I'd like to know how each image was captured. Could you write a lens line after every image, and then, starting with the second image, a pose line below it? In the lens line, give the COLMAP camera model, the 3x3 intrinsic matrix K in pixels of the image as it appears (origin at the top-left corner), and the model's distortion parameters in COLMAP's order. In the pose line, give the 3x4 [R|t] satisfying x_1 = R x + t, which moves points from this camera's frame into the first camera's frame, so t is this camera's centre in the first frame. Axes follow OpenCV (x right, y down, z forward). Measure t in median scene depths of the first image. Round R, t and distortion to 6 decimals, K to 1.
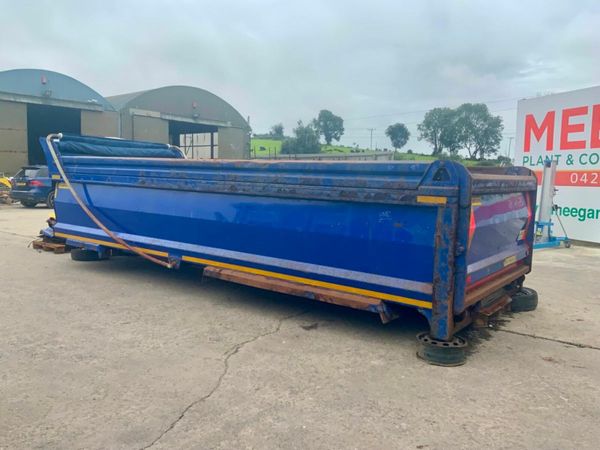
lens RADIAL K [[496.6, 0, 299.1], [0, 496.6, 224.6], [0, 0, 1]] dist [0.067426, -0.126024]
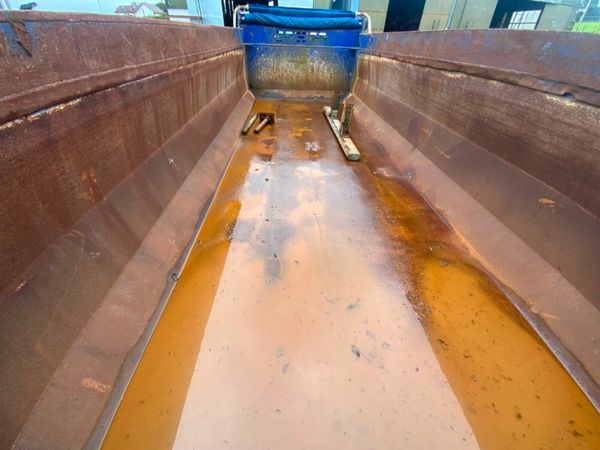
lens RADIAL K [[241.9, 0, 299.8], [0, 241.9, 225.6], [0, 0, 1]] dist [0.011065, -0.013306]
pose [[0.635754, 0.463295, -0.617394, 0.187533], [-0.084667, 0.836874, 0.540808, -0.061860], [0.767234, -0.291548, 0.571272, 0.594939]]
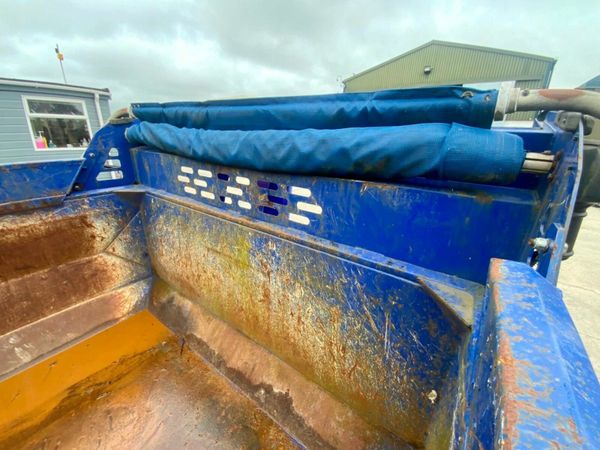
lens RADIAL K [[241.9, 0, 301.6], [0, 241.9, 225.1], [0, 0, 1]] dist [0.011065, -0.013306]
pose [[0.028582, 0.313790, -0.949062, -0.229272], [-0.129337, 0.942630, 0.307768, -0.160634], [0.991189, 0.113952, 0.067527, 1.105577]]
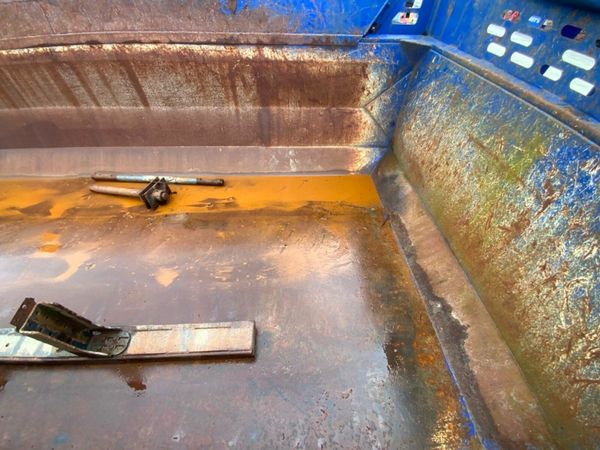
lens RADIAL K [[241.9, 0, 301.8], [0, 241.9, 225.9], [0, 0, 1]] dist [0.011065, -0.013306]
pose [[-0.769919, 0.420572, -0.479941, -0.227660], [-0.117064, 0.646245, 0.754098, -0.142111], [0.627312, 0.636778, -0.448323, 1.084825]]
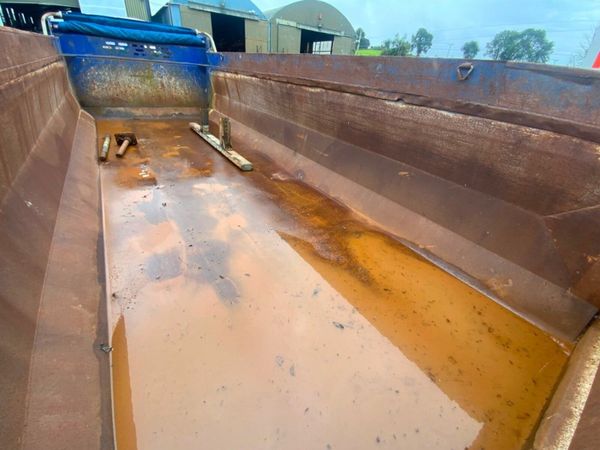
lens RADIAL K [[241.9, 0, 300.1], [0, 241.9, 225.9], [0, 0, 1]] dist [0.011065, -0.013306]
pose [[0.946790, 0.212969, -0.241314, 0.157275], [-0.084038, 0.887341, 0.453391, -0.054913], [0.310686, -0.408987, 0.858023, 0.563722]]
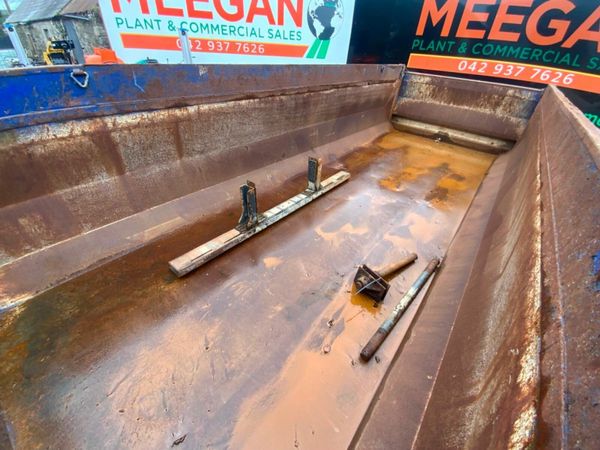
lens RADIAL K [[241.9, 0, 298.1], [0, 241.9, 224.8], [0, 0, 1]] dist [0.011065, -0.013306]
pose [[0.056958, -0.616681, 0.785150, -0.378308], [0.036861, 0.787189, 0.615609, -0.142881], [-0.997696, -0.006122, 0.067568, 0.926902]]
